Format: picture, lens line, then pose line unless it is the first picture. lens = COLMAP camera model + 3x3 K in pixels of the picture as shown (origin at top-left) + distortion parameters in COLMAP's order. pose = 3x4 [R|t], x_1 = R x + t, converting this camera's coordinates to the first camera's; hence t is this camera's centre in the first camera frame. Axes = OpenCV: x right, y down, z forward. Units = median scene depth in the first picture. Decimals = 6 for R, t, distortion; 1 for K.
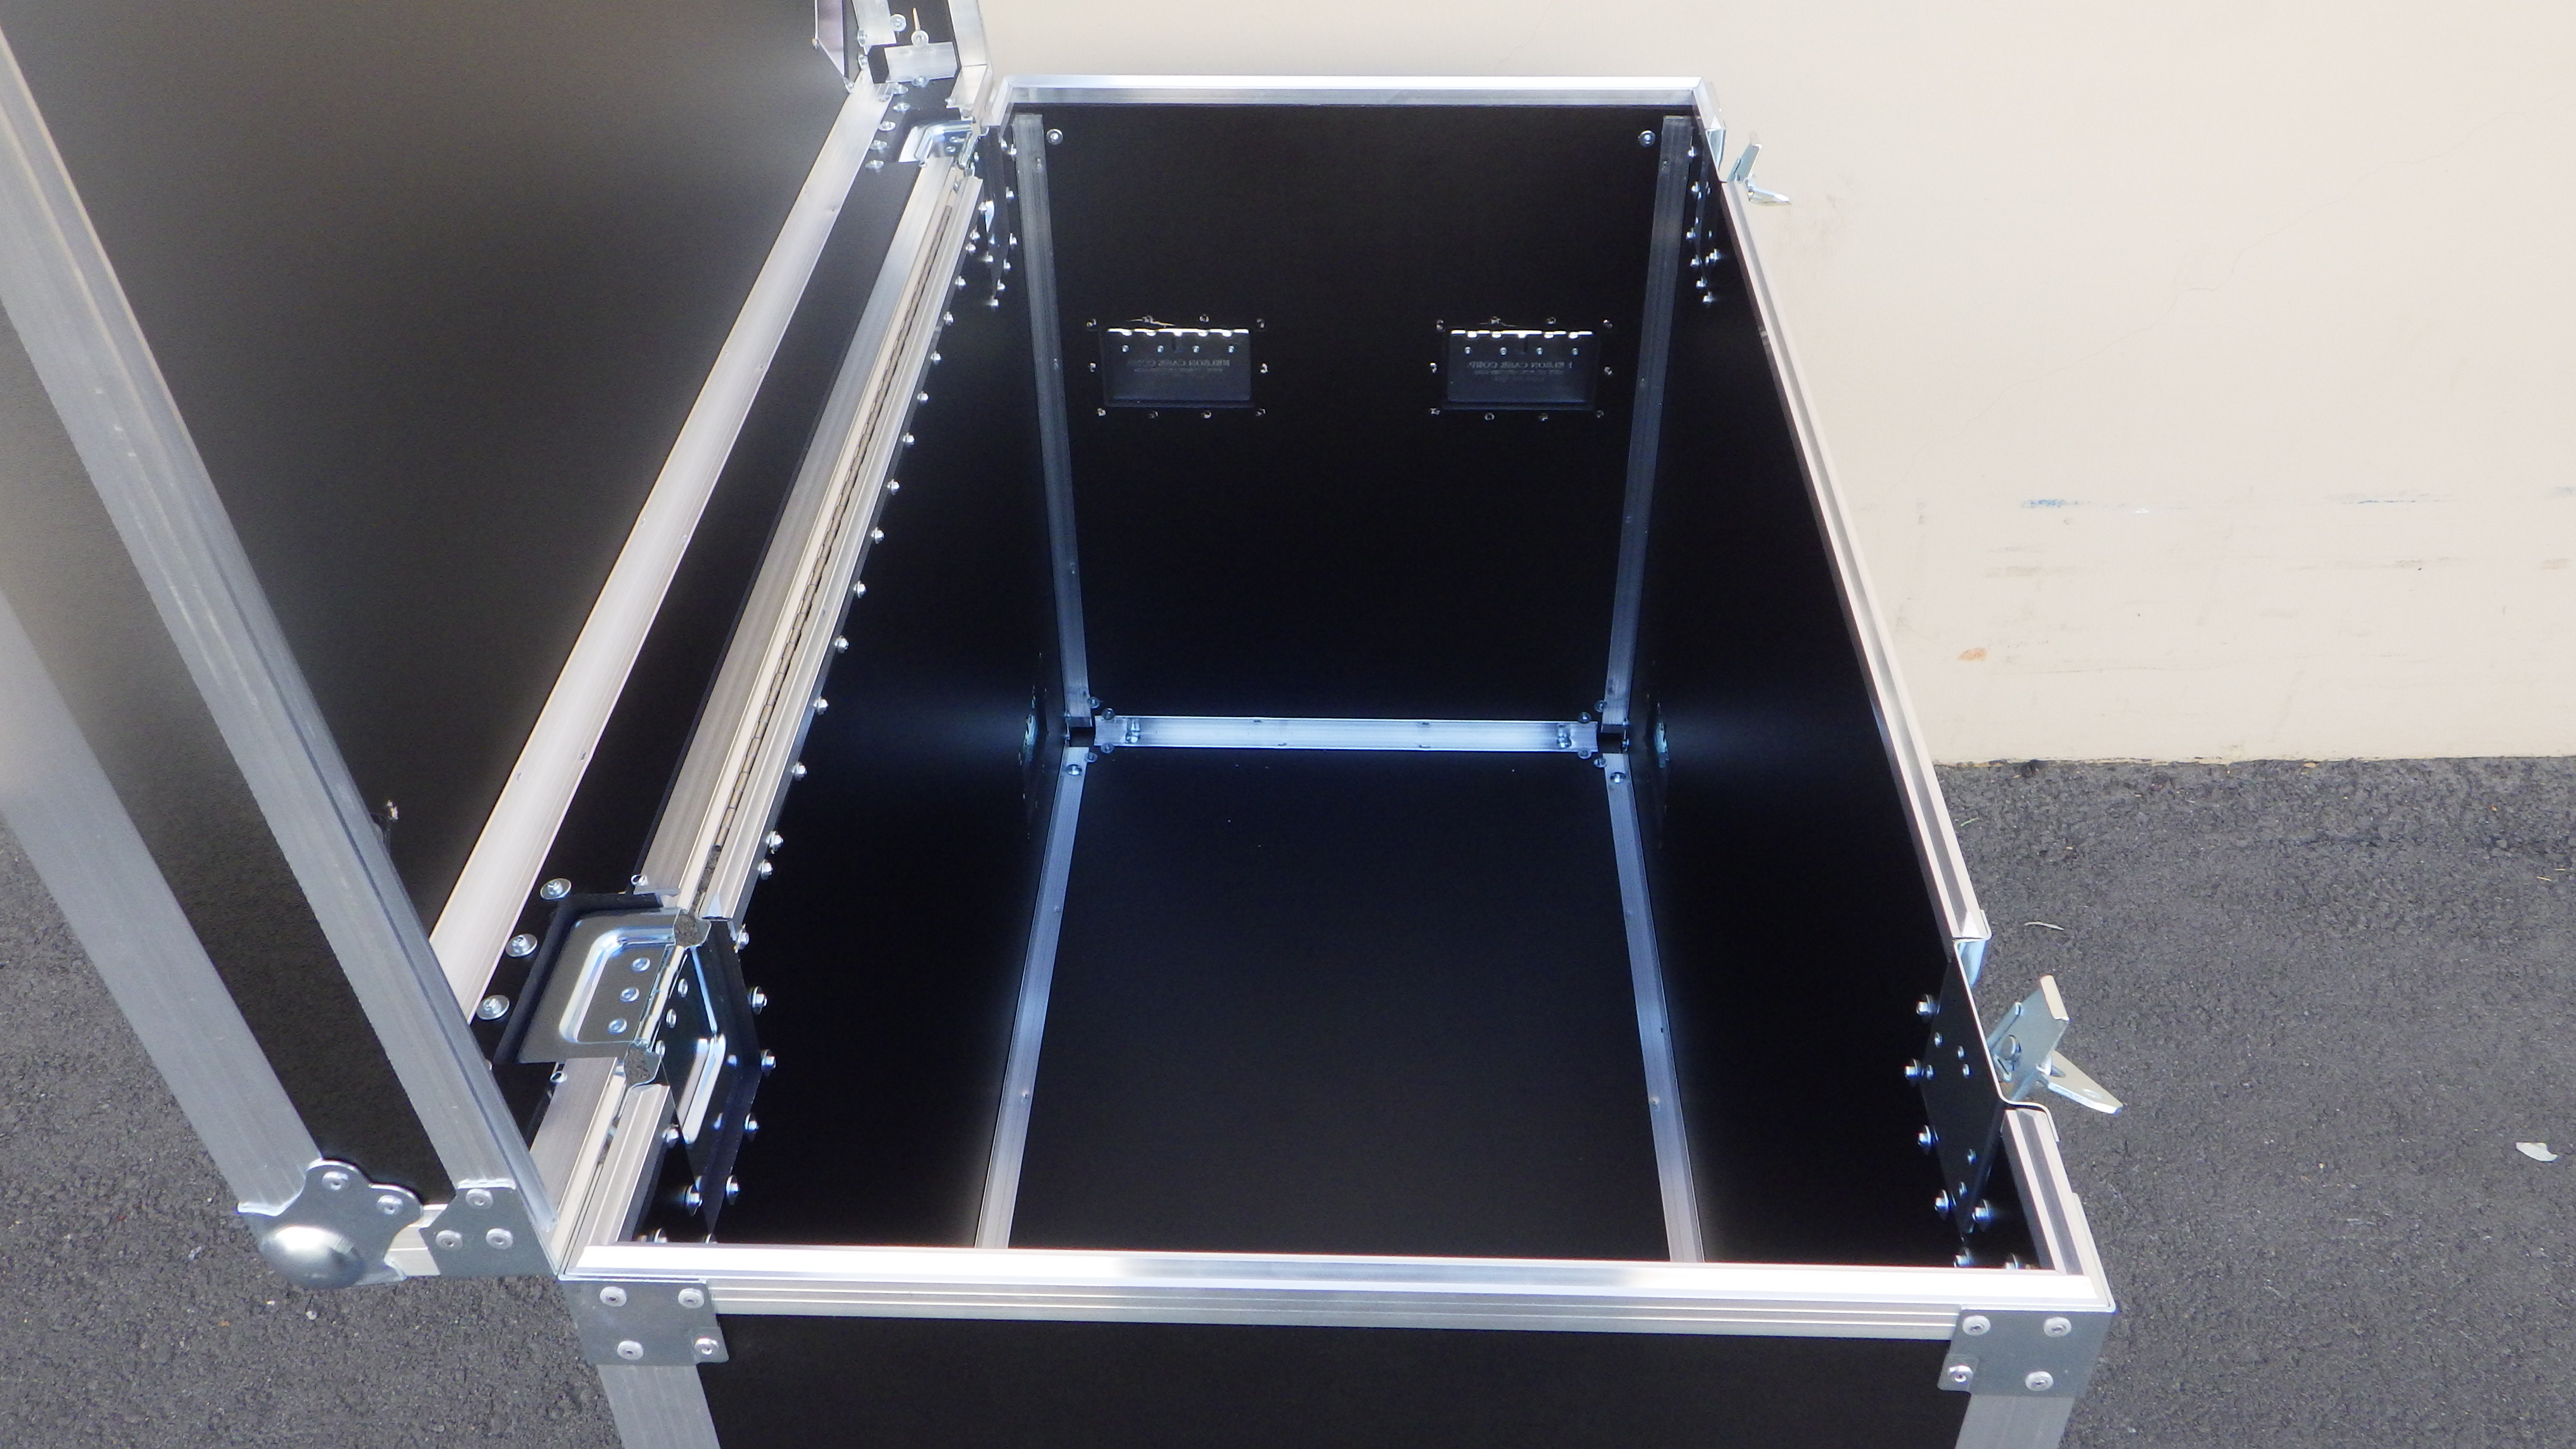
lens RADIAL K [[2161.9, 0, 1286.7], [0, 2161.9, 700.8], [0, 0, 1]] dist [-0.000866, 0.006227]
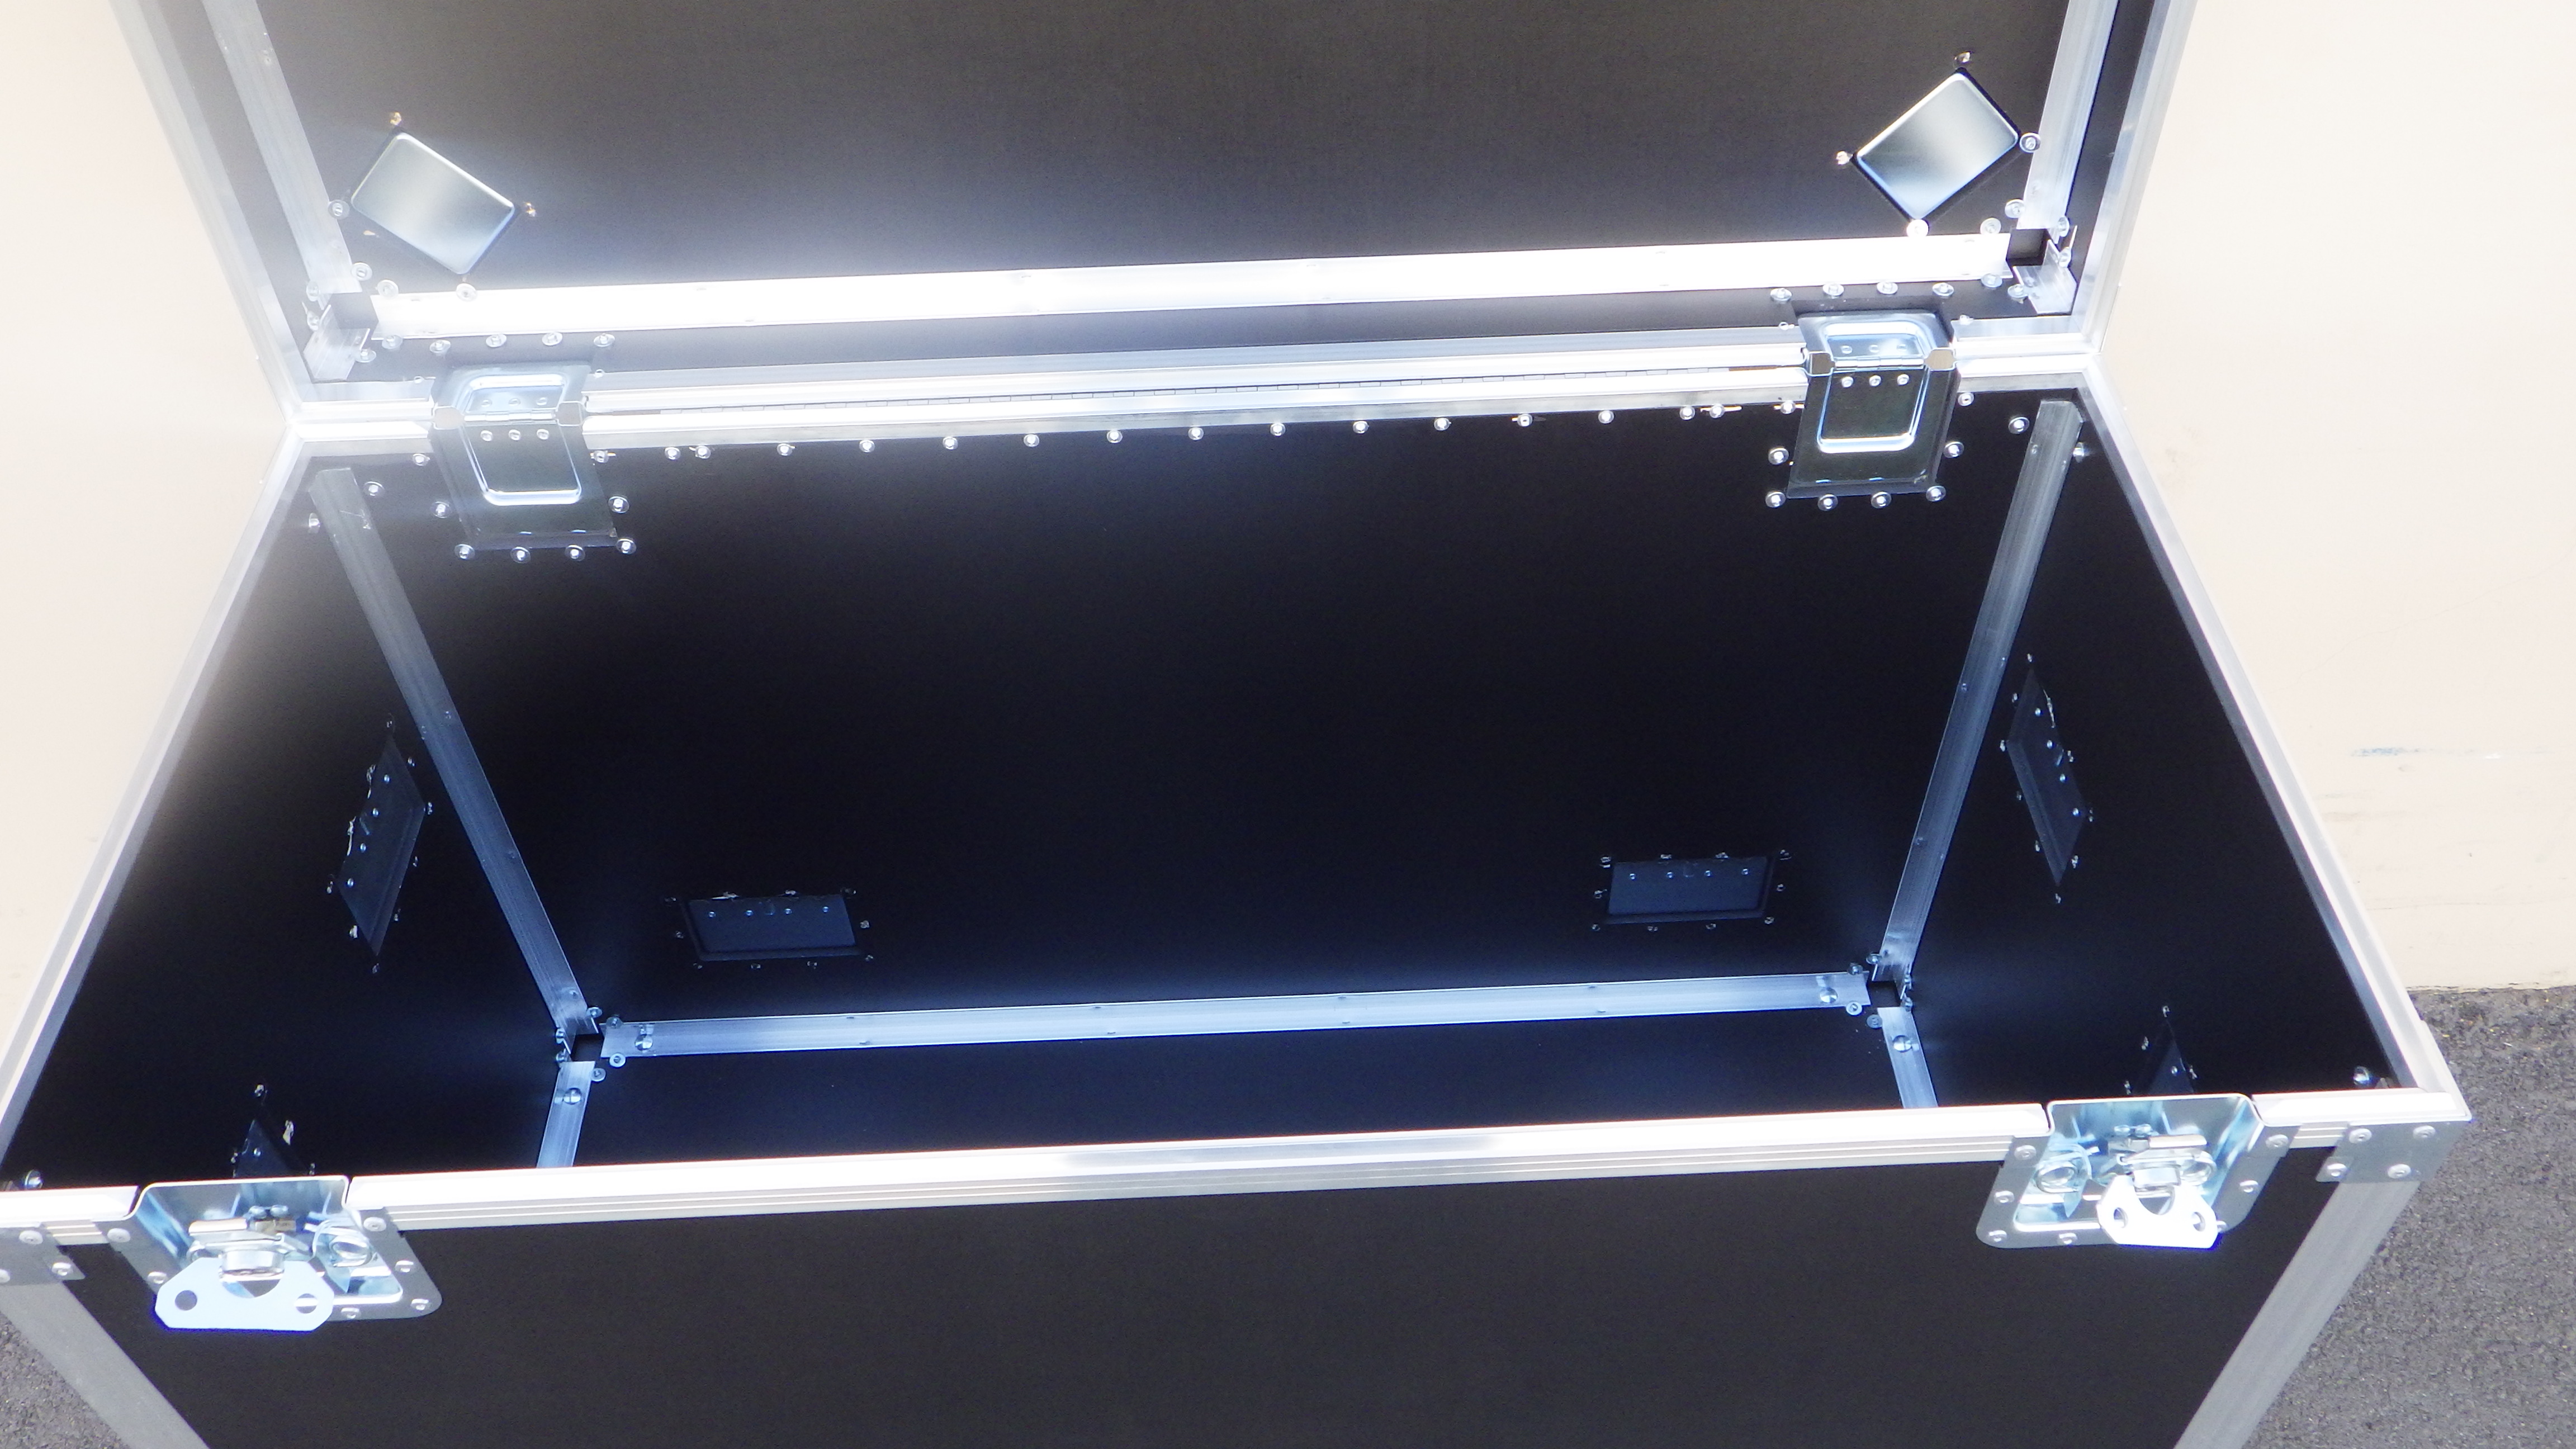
lens RADIAL K [[2161.9, 0, 1288.9], [0, 2161.9, 701.1], [0, 0, 1]] dist [-0.000866, 0.006227]
pose [[0.999806, -0.018677, -0.006275, -0.072163], [0.019368, 0.990125, 0.138840, -0.240869], [0.003620, -0.138935, 0.990295, 0.164770]]
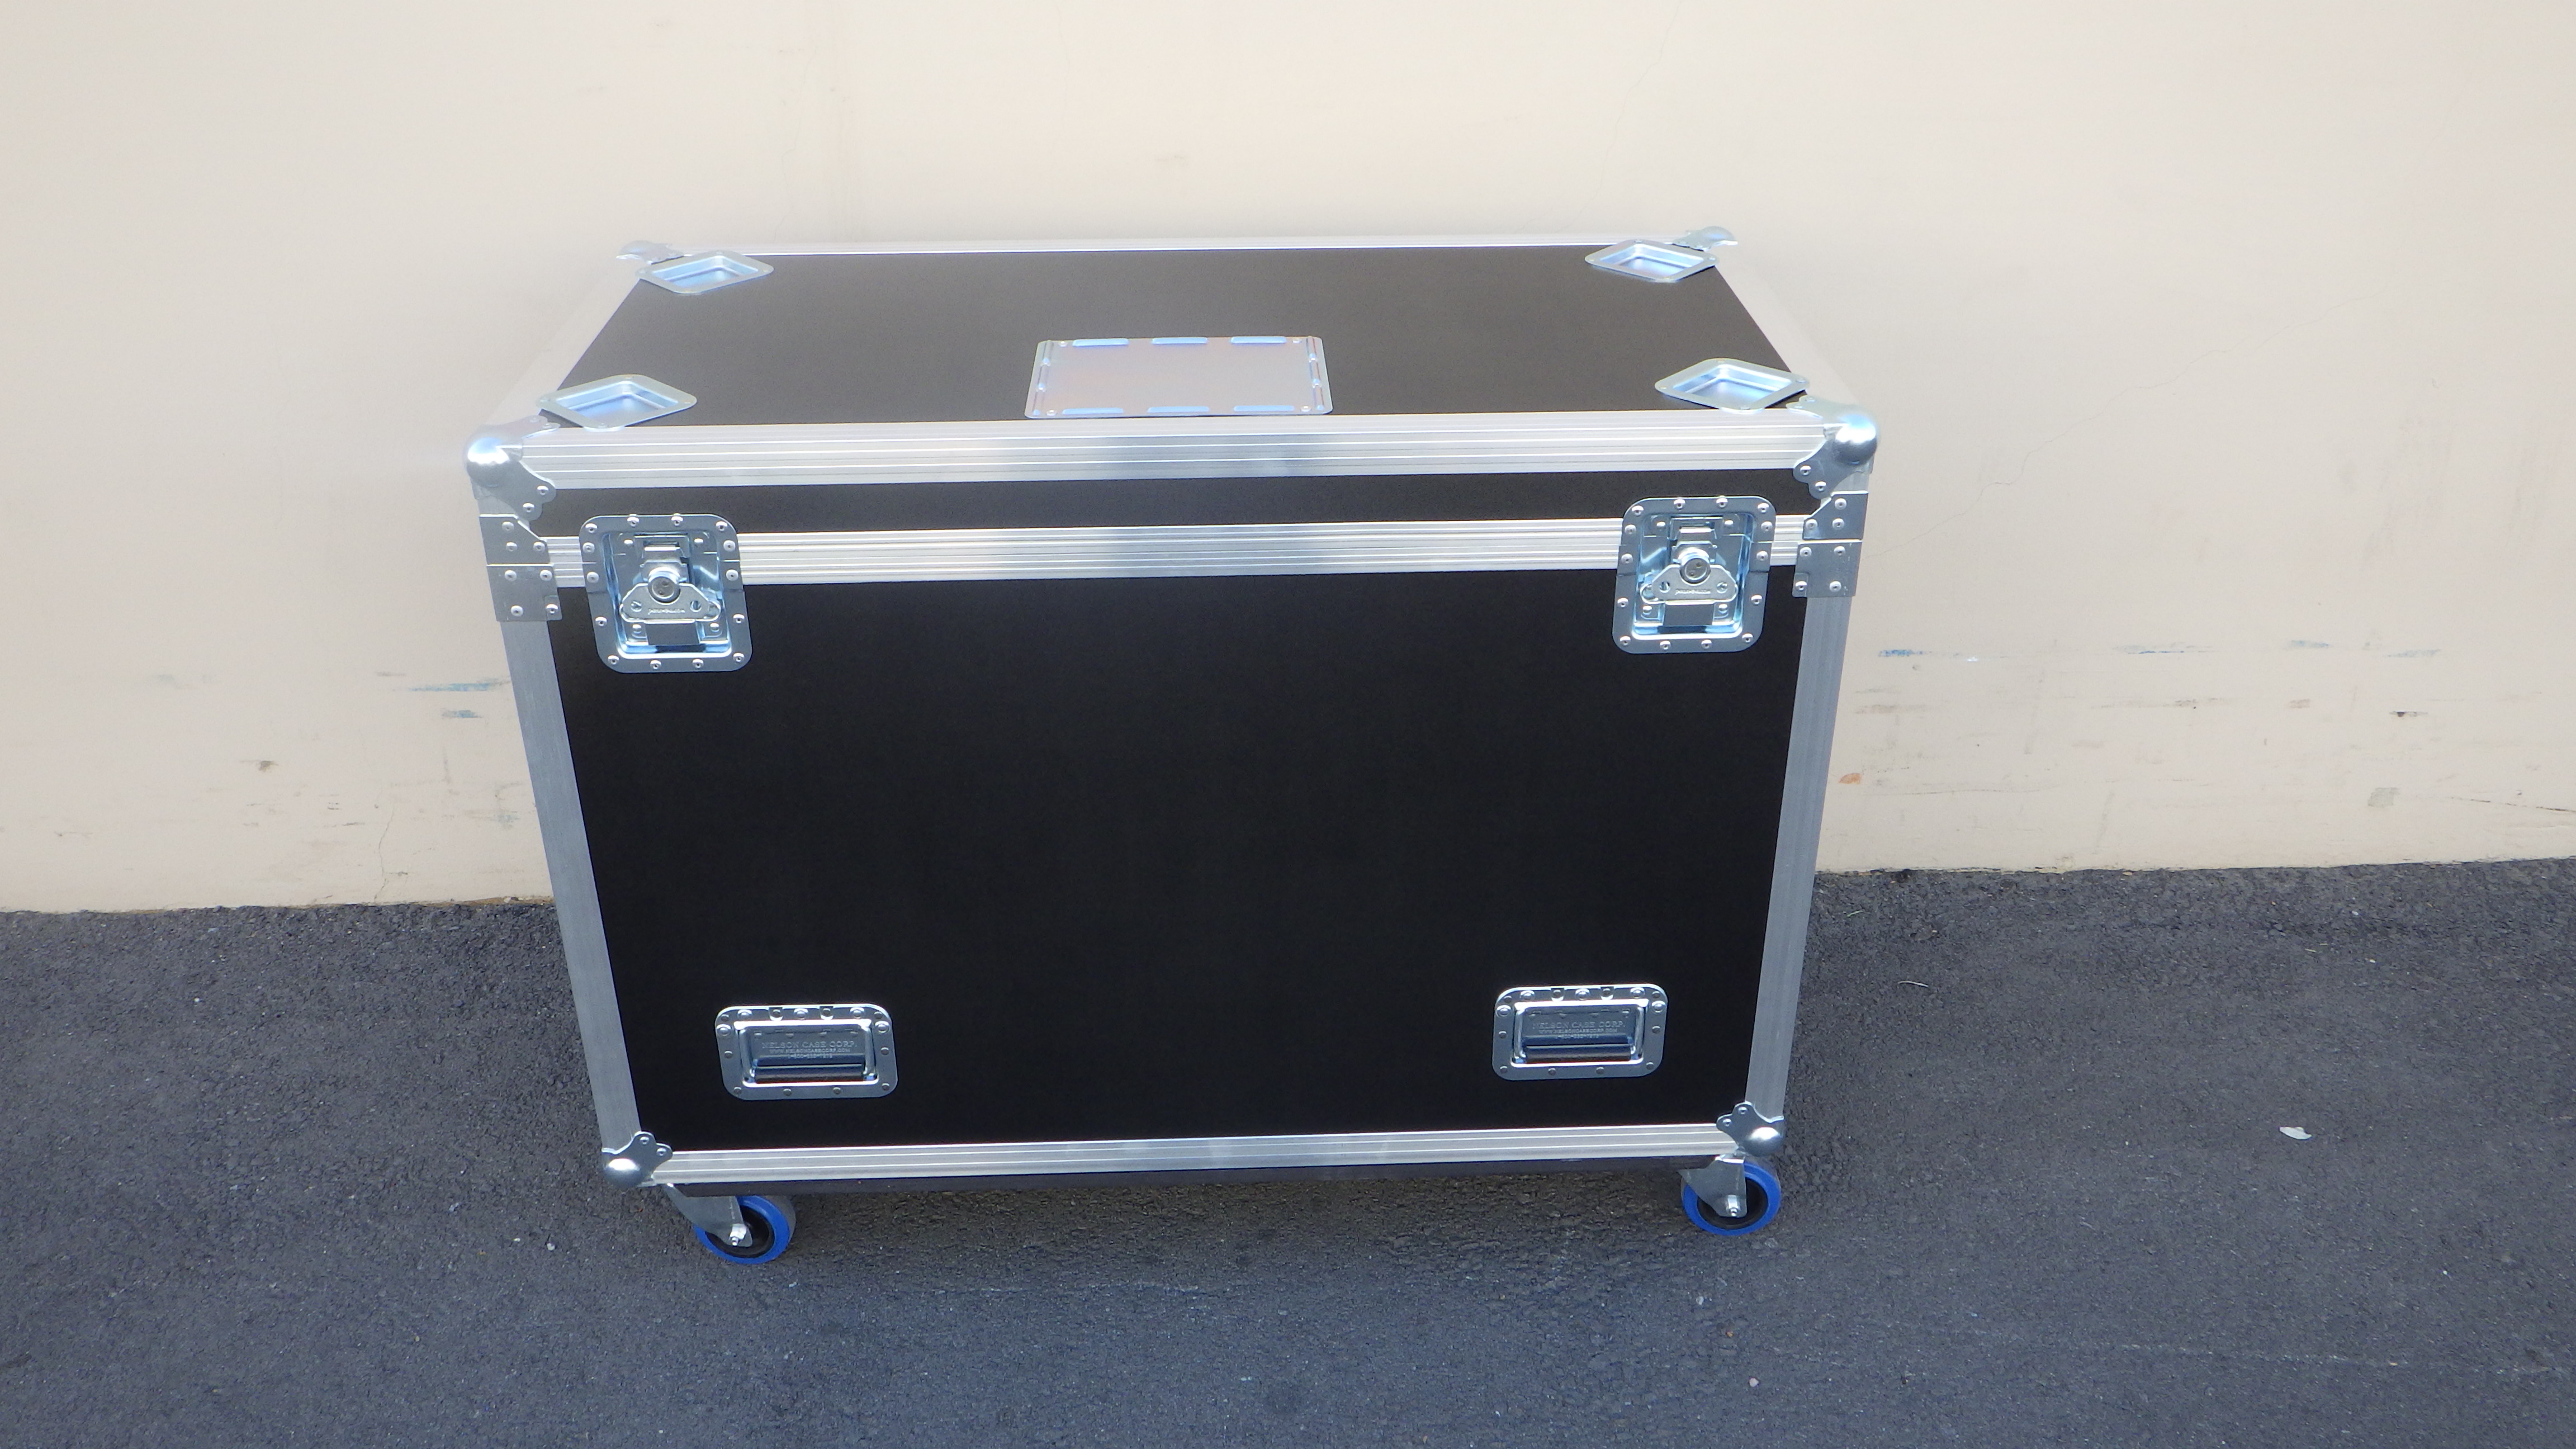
lens RADIAL K [[2161.9, 0, 1286.2], [0, 2161.9, 698.4], [0, 0, 1]] dist [-0.000866, 0.006227]
pose [[0.999956, -0.000651, 0.009338, -0.025263], [0.002211, 0.985777, -0.168044, 0.153486], [-0.009096, 0.168058, 0.985735, -0.265380]]
